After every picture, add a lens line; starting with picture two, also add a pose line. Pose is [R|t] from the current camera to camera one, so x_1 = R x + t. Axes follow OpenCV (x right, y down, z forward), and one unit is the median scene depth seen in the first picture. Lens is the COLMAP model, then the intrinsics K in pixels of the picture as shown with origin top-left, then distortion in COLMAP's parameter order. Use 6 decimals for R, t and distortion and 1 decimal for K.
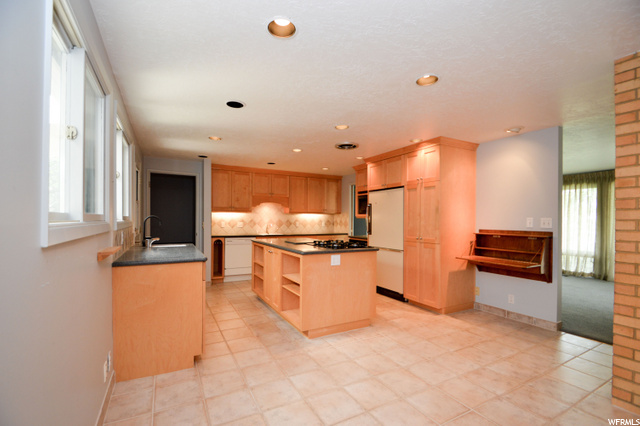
lens RADIAL K [[284.3, 0, 318.2], [0, 284.3, 217.2], [0, 0, 1]] dist [0.000487, 0.000014]
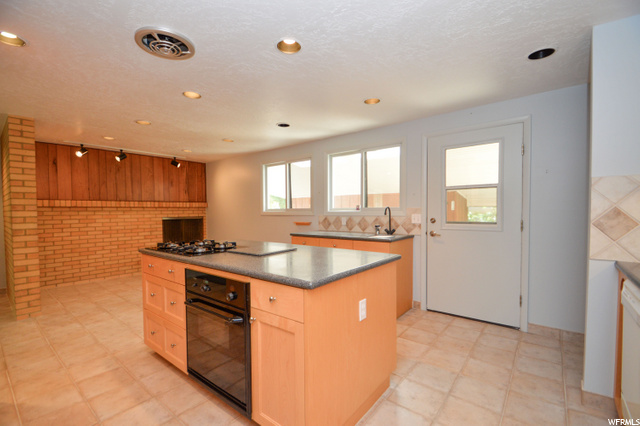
lens RADIAL K [[287.5, 0, 306.6], [0, 287.5, 214.1], [0, 0, 1]] dist [-0.000473, -0.000156]
pose [[-0.933358, 0.001286, -0.358944, 0.123471], [-0.000050, 0.999993, 0.003712, 0.024520], [0.358947, 0.003482, -0.933352, 2.830248]]
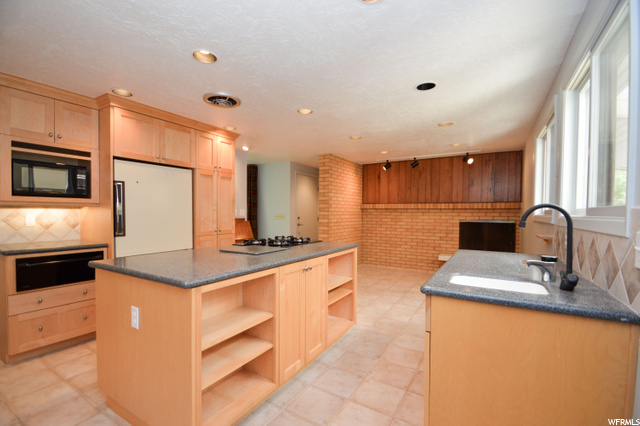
lens RADIAL K [[284.3, 0, 318.2], [0, 284.3, 217.2], [0, 0, 1]] dist [0.000487, 0.000014]
pose [[-0.502300, -0.026501, 0.864287, -1.134042], [-0.015658, 0.999645, 0.021551, 0.010773], [-0.864552, -0.002708, -0.502537, 2.167722]]
